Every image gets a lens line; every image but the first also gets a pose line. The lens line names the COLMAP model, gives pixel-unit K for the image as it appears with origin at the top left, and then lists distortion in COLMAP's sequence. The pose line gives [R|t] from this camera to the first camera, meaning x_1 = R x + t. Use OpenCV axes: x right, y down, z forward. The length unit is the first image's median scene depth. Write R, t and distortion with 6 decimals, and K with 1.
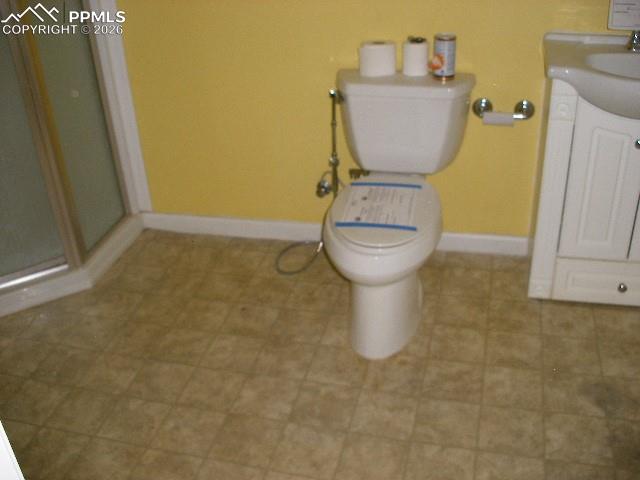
lens RADIAL K [[672.0, 0, 320.0], [0, 672.0, 240.0], [0, 0, 1]] dist [-0.184452, 0.113005]
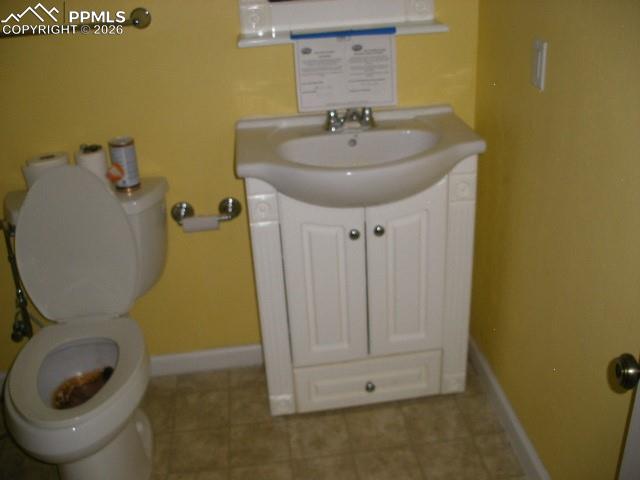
lens RADIAL K [[672.0, 0, 320.0], [0, 672.0, 240.0], [0, 0, 1]] dist [-0.184452, 0.113005]
pose [[0.933058, -0.153755, 0.325211, 0.128539], [0.183420, 0.981051, -0.062422, -0.079757], [-0.309451, 0.117893, 0.943579, 0.120913]]
